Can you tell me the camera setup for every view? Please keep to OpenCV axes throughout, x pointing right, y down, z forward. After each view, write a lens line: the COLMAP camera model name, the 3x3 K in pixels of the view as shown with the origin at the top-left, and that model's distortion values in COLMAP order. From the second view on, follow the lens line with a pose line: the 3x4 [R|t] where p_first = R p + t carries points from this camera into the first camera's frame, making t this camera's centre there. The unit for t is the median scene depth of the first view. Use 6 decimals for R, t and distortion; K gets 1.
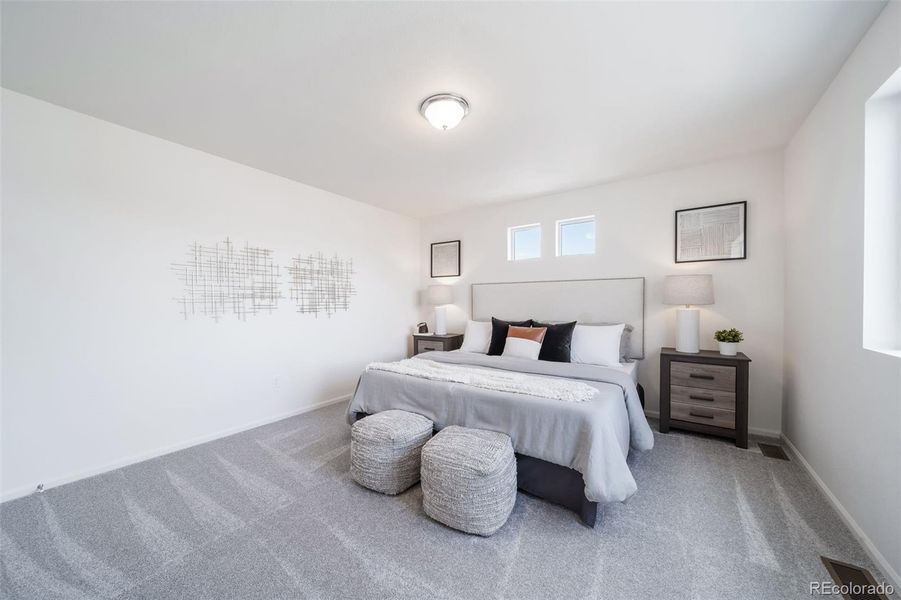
lens RADIAL K [[320.2, 0, 444.9], [0, 320.2, 305.0], [0, 0, 1]] dist [0.000276, -0.000024]
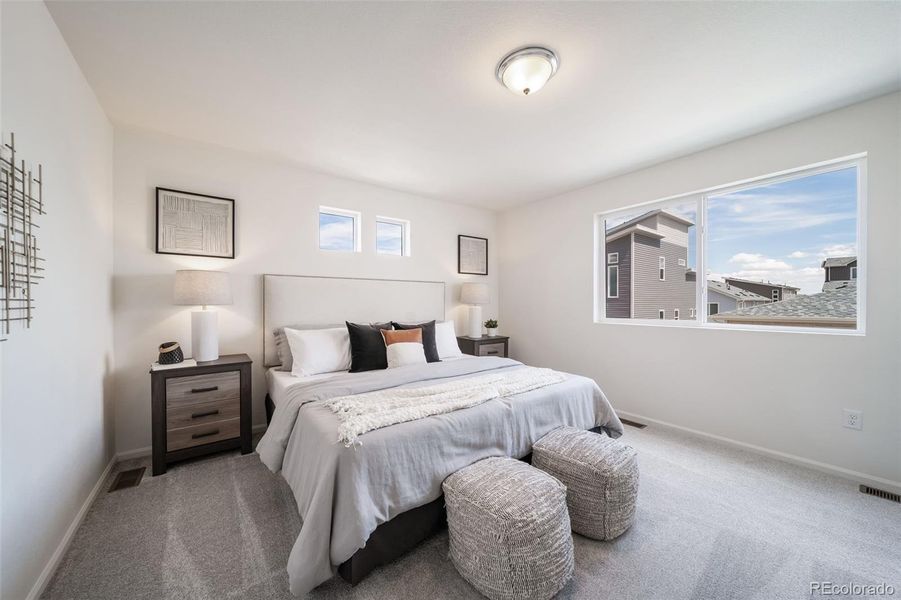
lens RADIAL K [[320.2, 0, 444.9], [0, 320.2, 305.0], [0, 0, 1]] dist [0.000276, -0.000024]
pose [[0.310410, -0.015766, 0.950472, -0.588099], [-0.000092, 0.999862, 0.016615, -0.018773], [-0.950603, -0.005245, 0.310366, 0.622555]]
